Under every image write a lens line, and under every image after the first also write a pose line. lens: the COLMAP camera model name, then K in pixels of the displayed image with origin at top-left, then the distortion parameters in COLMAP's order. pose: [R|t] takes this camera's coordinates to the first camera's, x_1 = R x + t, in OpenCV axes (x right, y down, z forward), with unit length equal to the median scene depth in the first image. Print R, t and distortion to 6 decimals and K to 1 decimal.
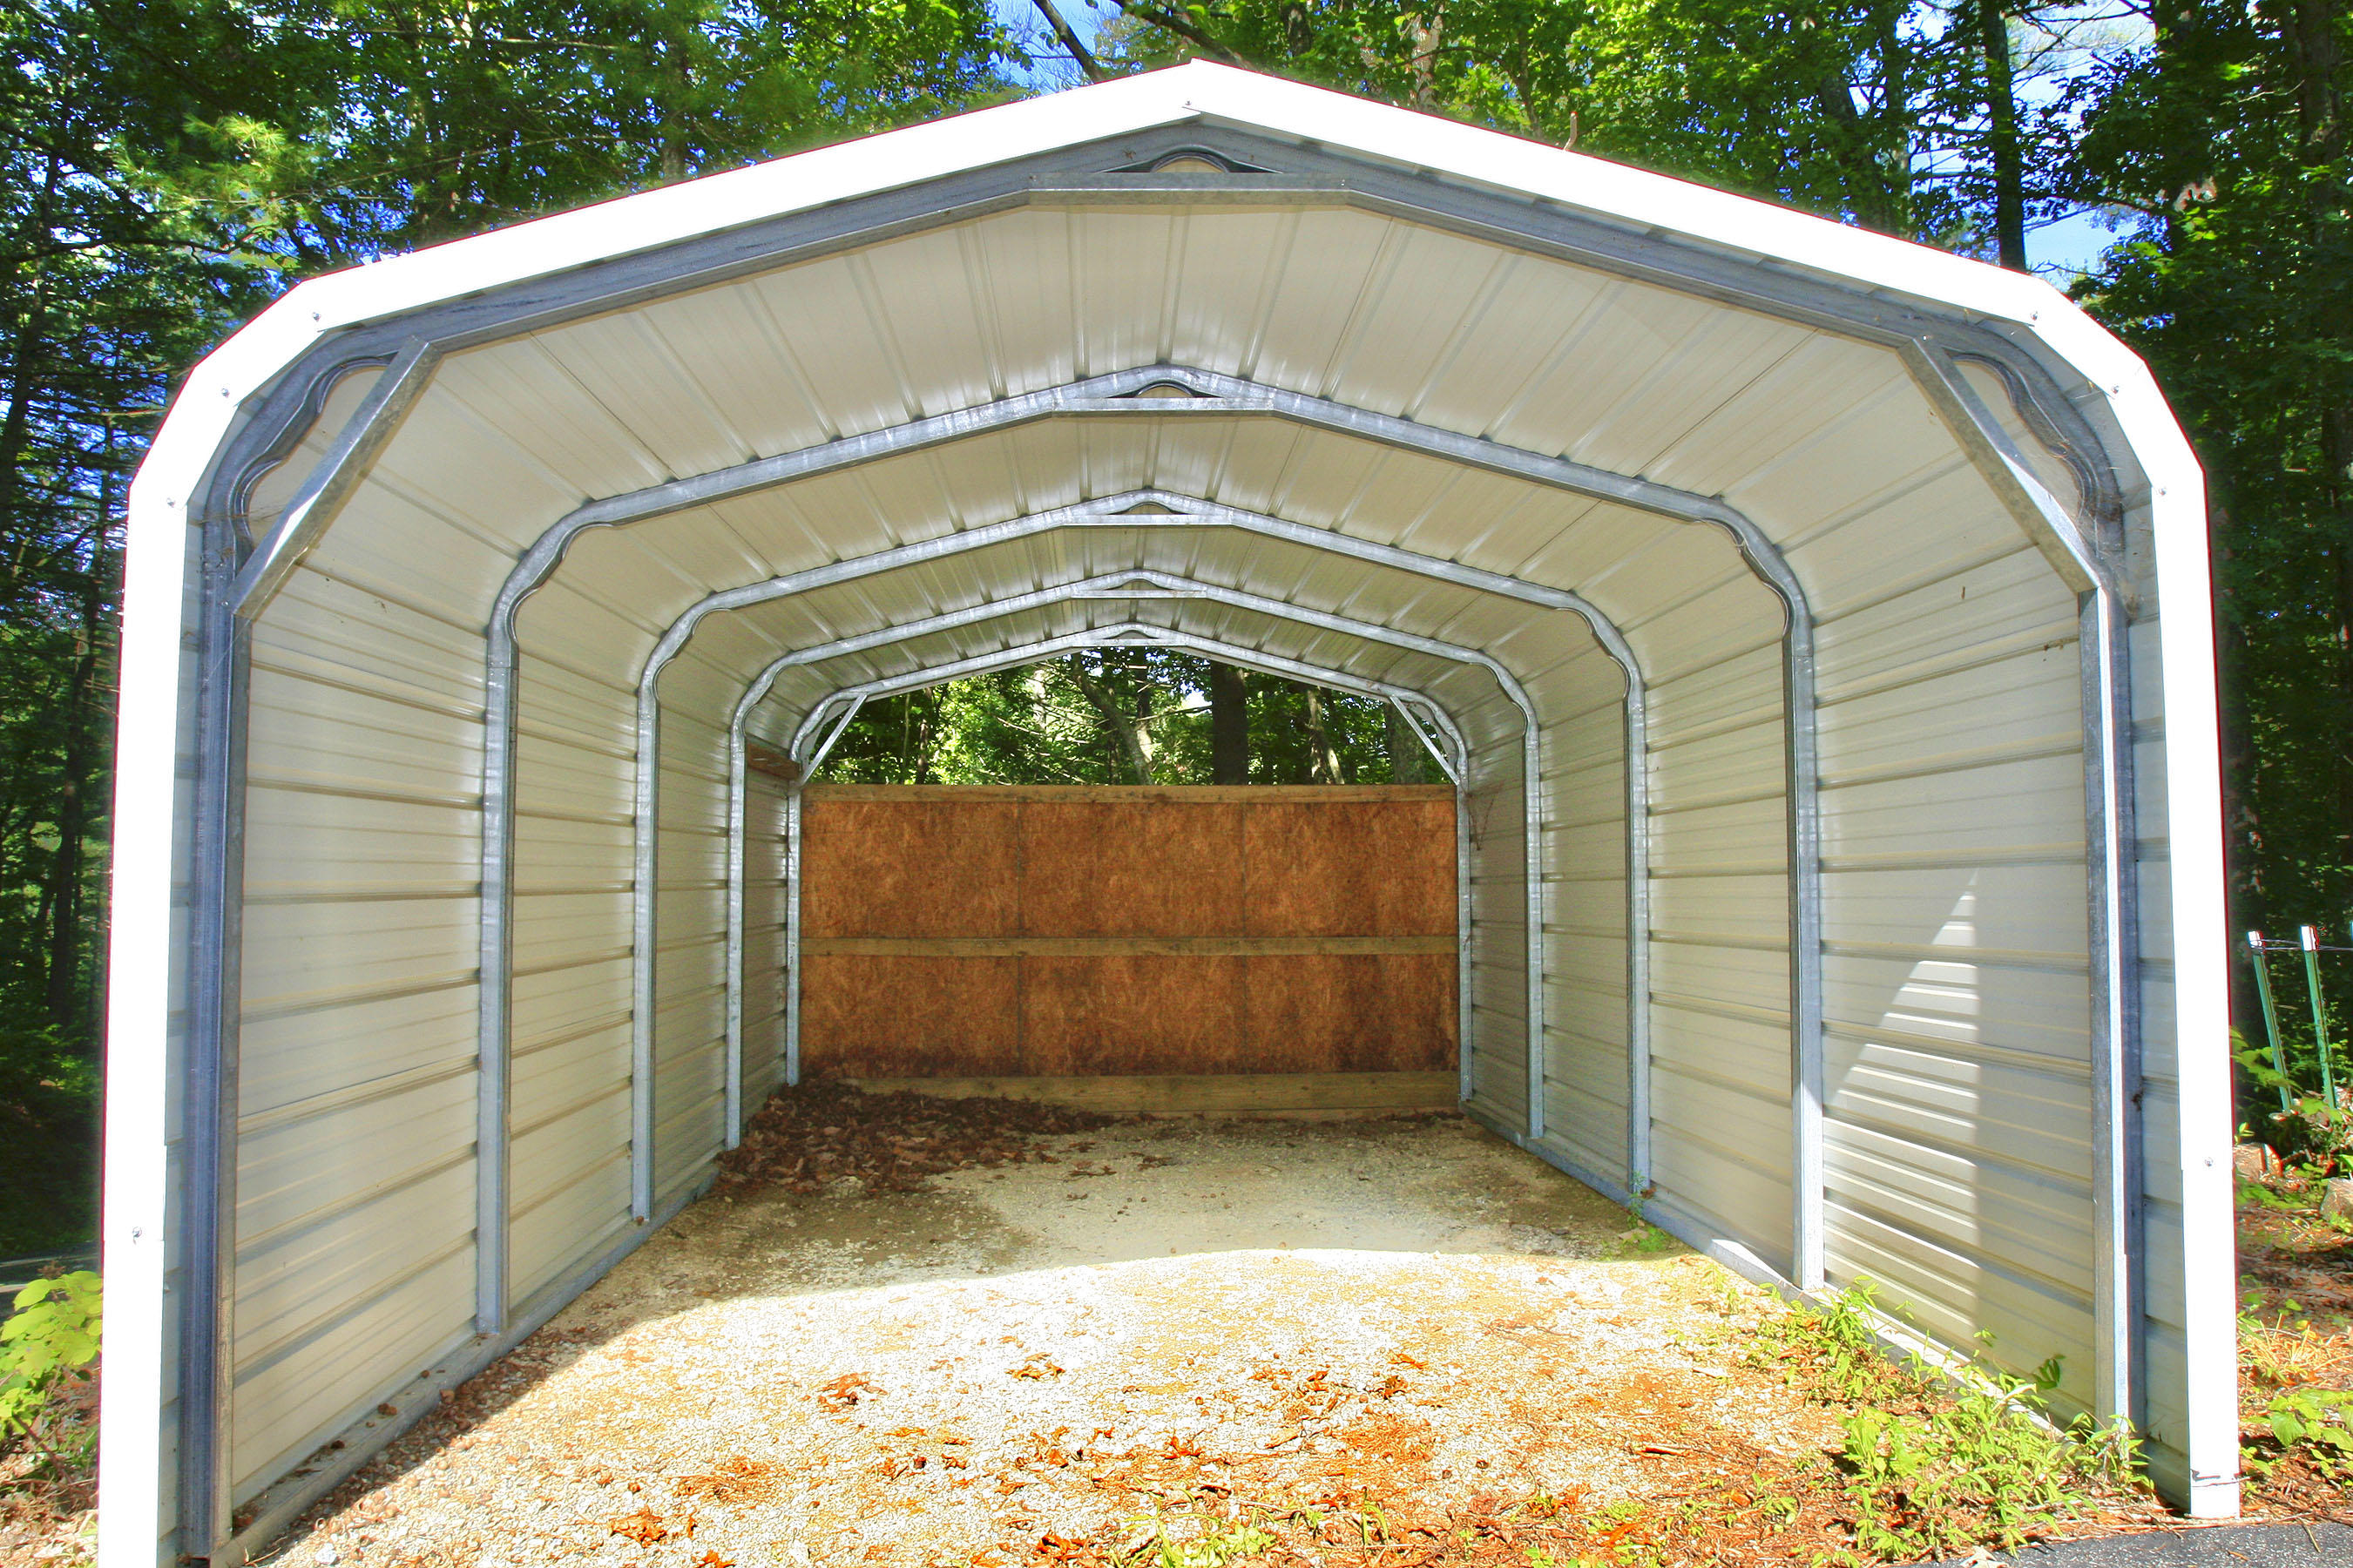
lens RADIAL K [[1362.4, 0, 1176.5], [0, 1362.4, 784.0], [0, 0, 1]] dist [-0.096458, 0.052928]
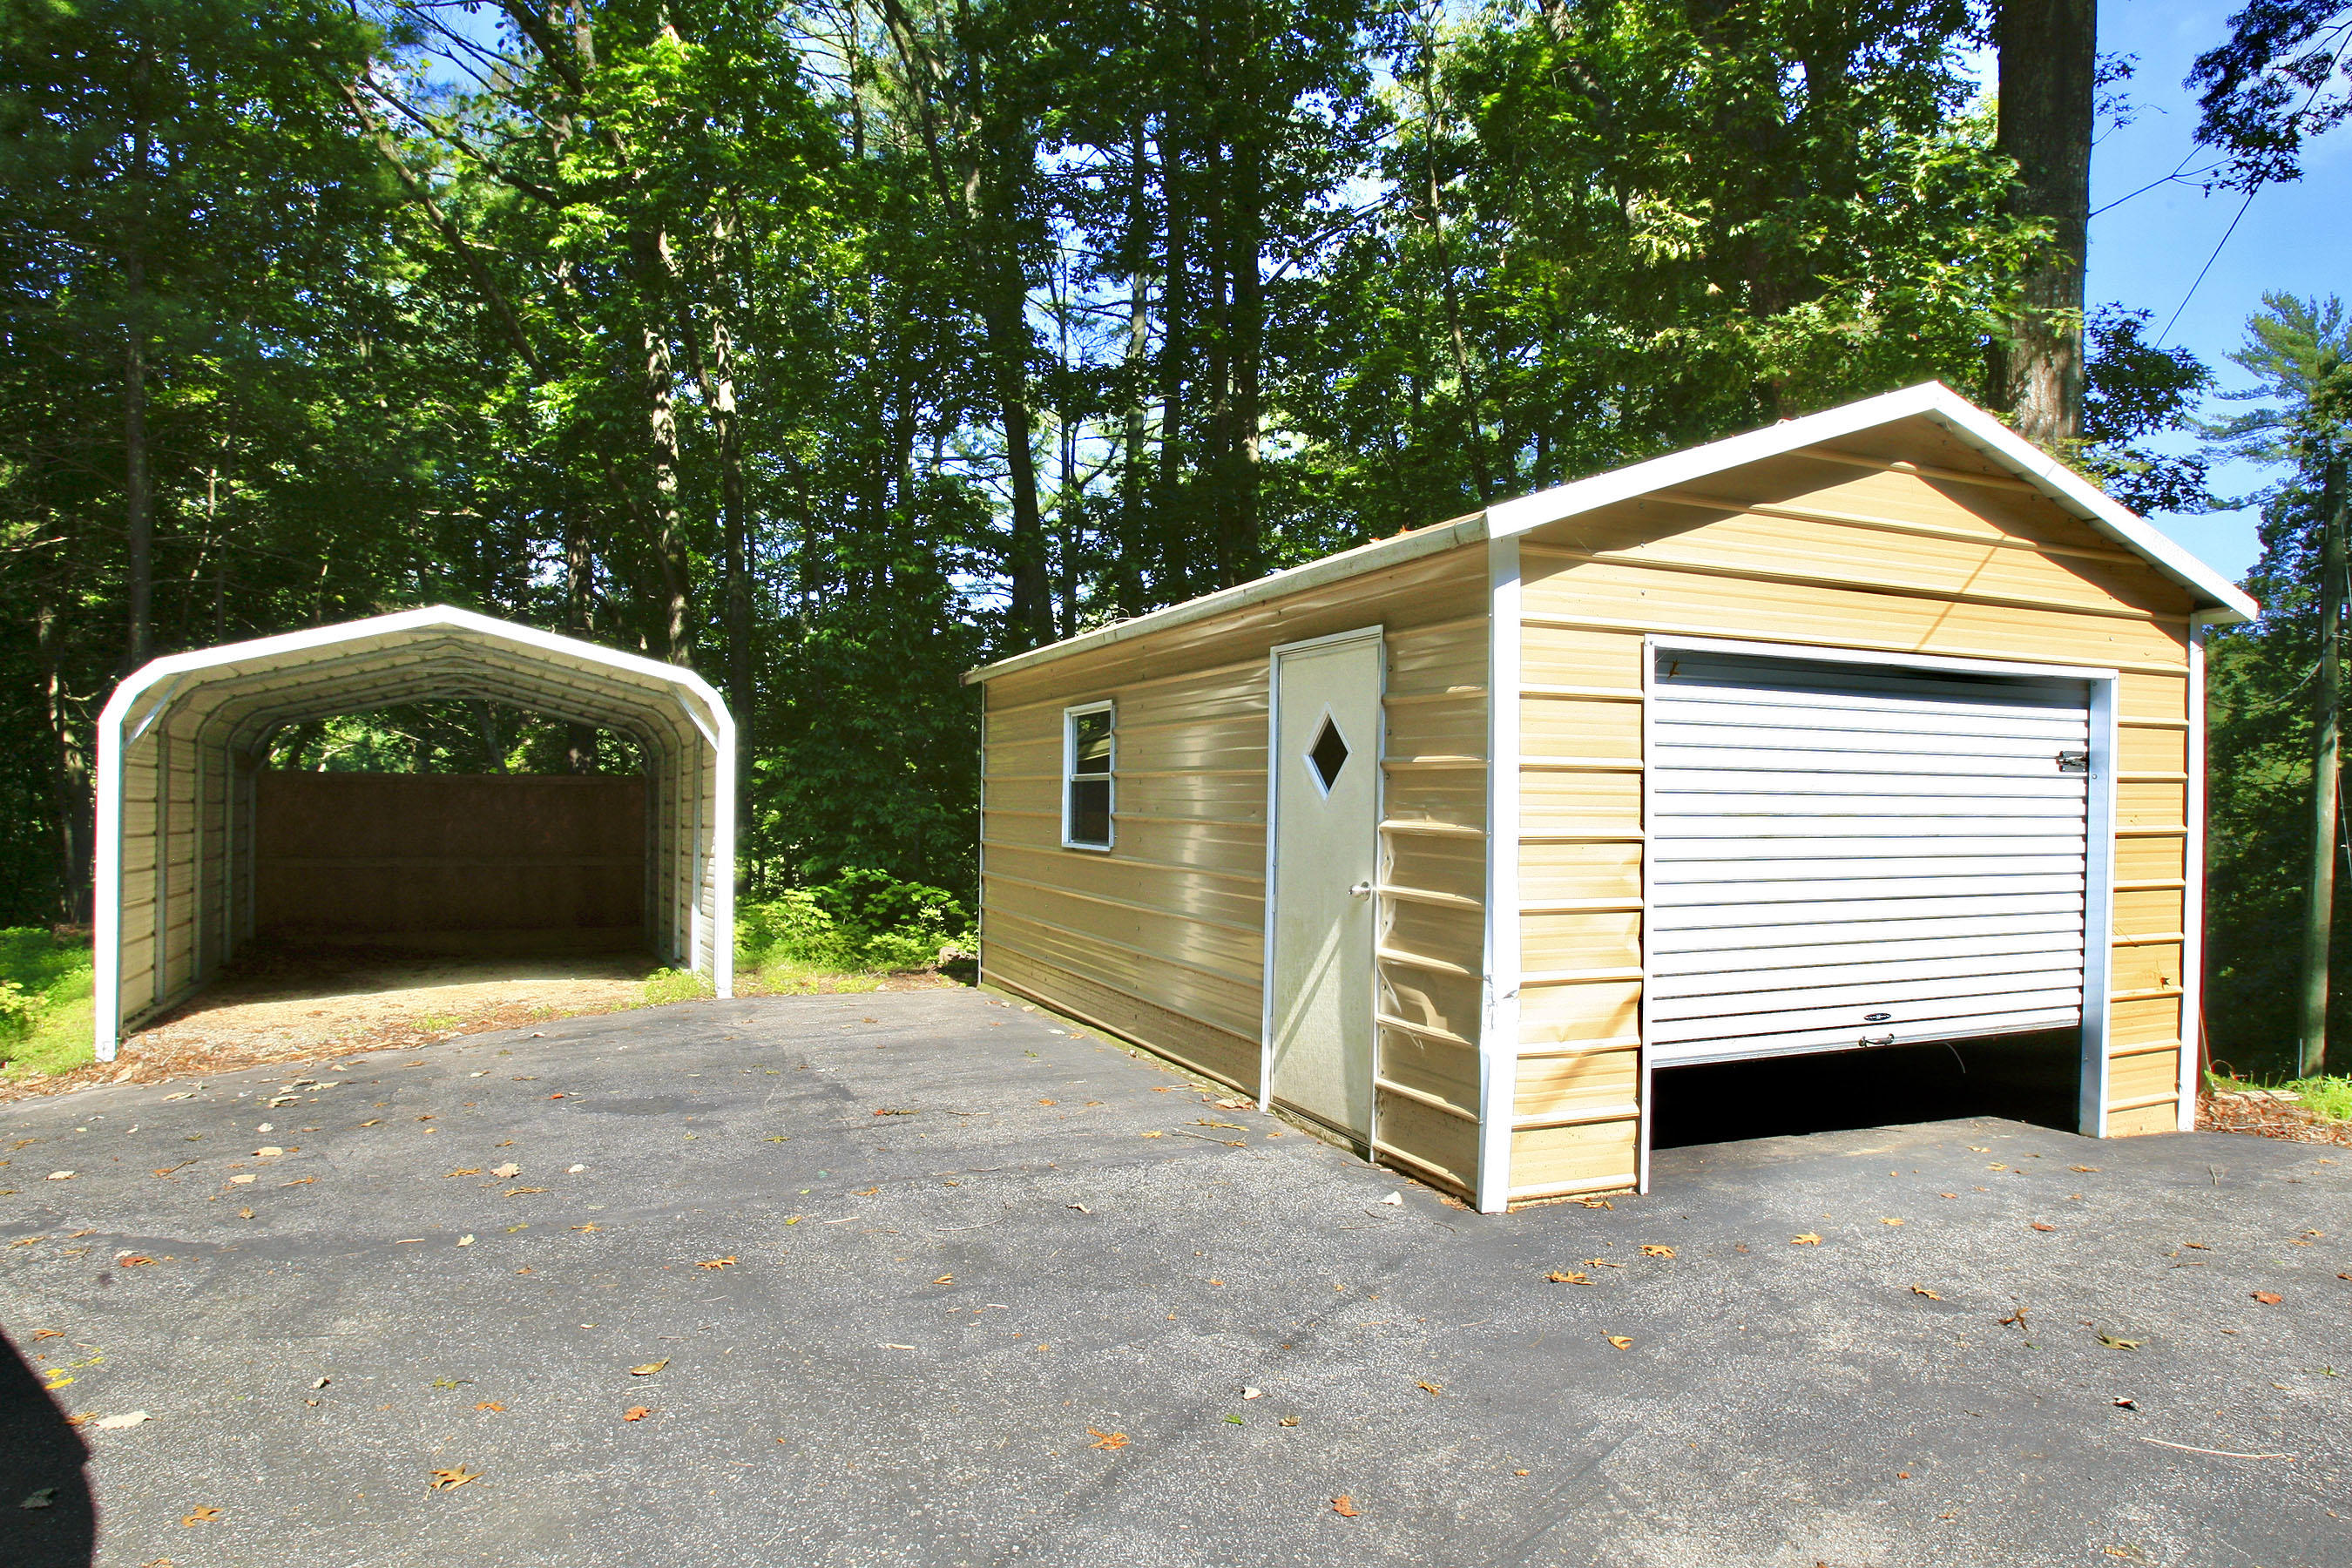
lens RADIAL K [[1361.9, 0, 1176.0], [0, 1361.9, 784.0], [0, 0, 1]] dist [-0.096458, 0.052928]
pose [[0.917158, 0.012279, 0.398334, 0.148282], [-0.031550, 0.998625, 0.041861, -0.097121], [-0.397272, -0.050961, 0.916285, -1.094248]]
